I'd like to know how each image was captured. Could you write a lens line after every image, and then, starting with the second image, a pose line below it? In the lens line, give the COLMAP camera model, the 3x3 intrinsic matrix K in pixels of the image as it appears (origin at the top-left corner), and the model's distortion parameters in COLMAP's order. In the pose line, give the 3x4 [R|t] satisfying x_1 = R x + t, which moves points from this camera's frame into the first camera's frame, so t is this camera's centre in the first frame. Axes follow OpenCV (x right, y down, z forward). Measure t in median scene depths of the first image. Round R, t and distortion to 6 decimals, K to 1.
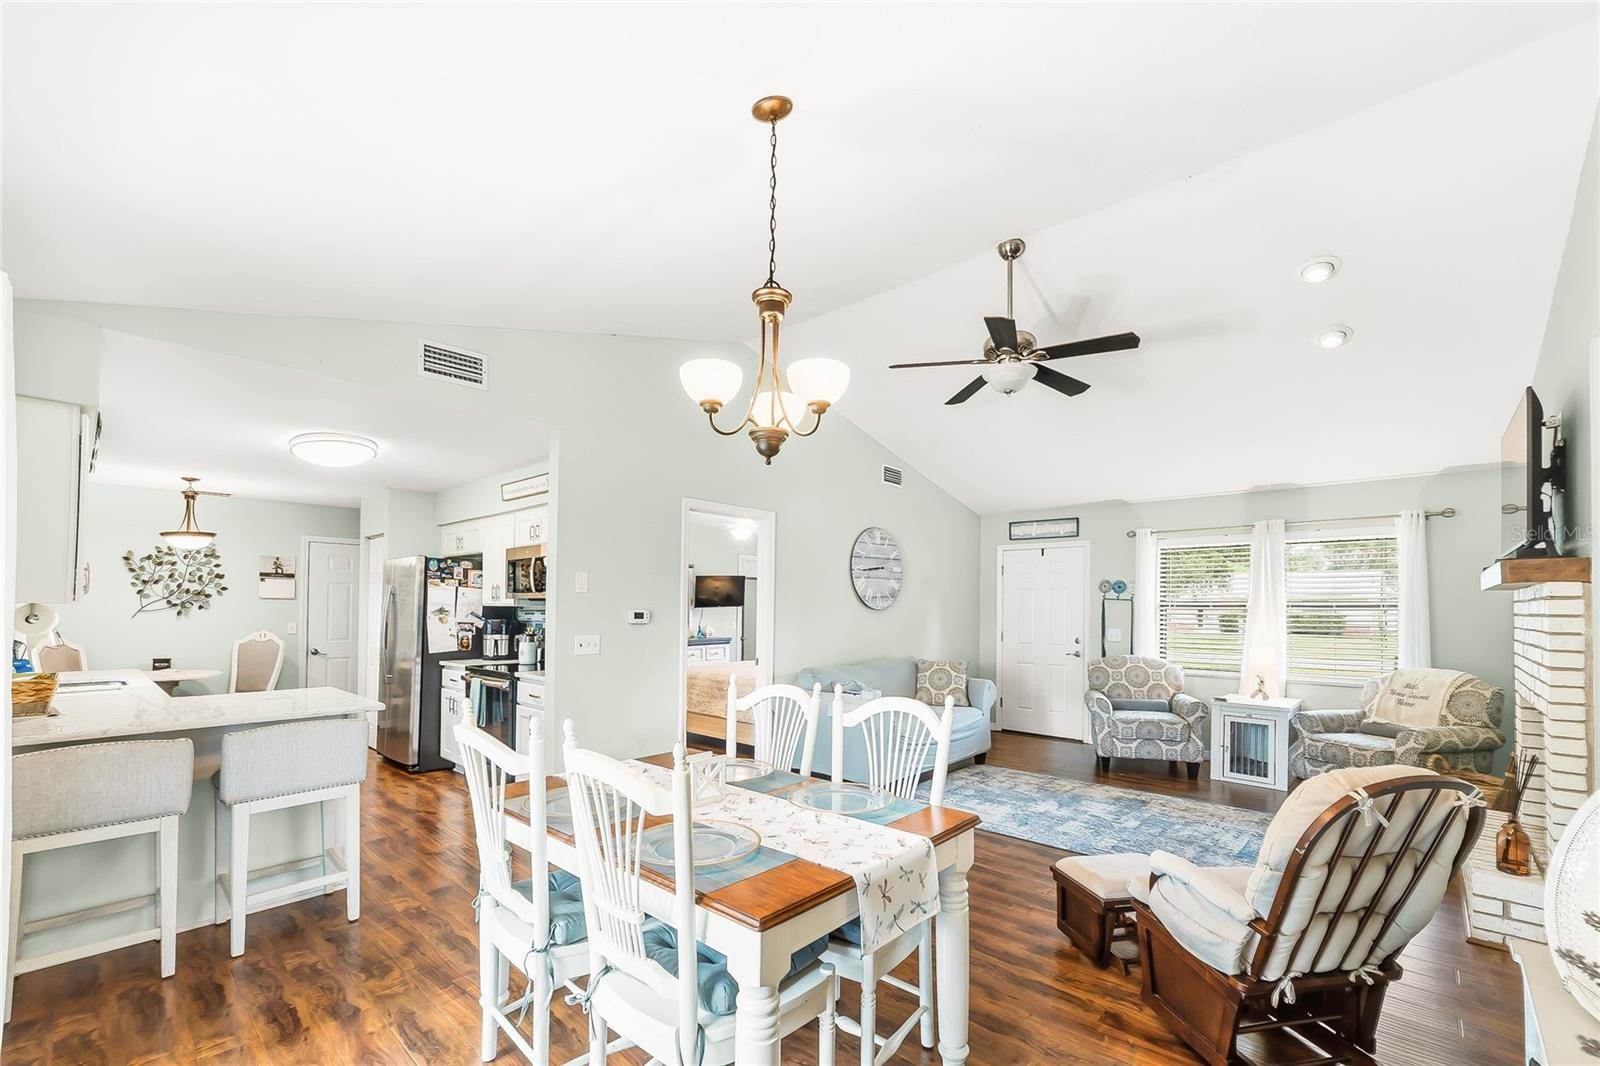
lens RADIAL K [[679.9, 0, 811.7], [0, 679.9, 596.5], [0, 0, 1]] dist [0.010184, 0.000585]
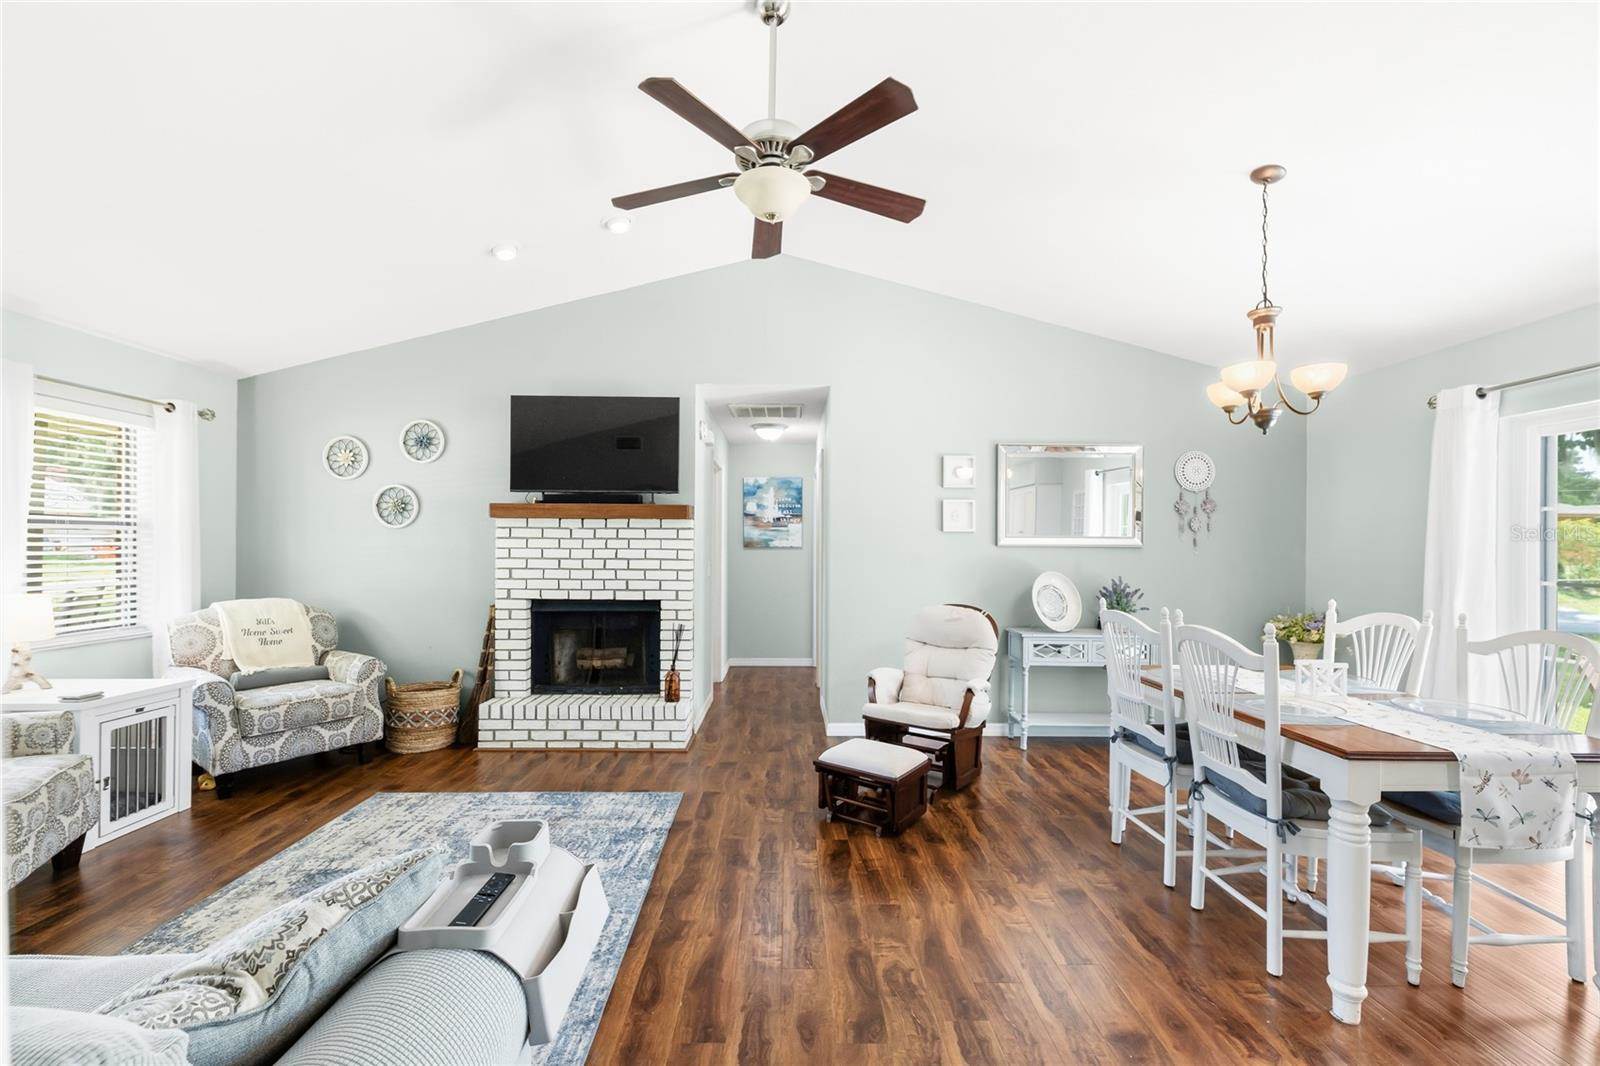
lens RADIAL K [[659.7, 0, 797.8], [0, 659.7, 547.8], [0, 0, 1]] dist [0.001334, 0.000114]
pose [[-0.681556, -0.014816, 0.731616, -0.130993], [-0.025061, 0.999681, -0.003101, 0.020643], [-0.731337, -0.020449, -0.681710, 0.839953]]
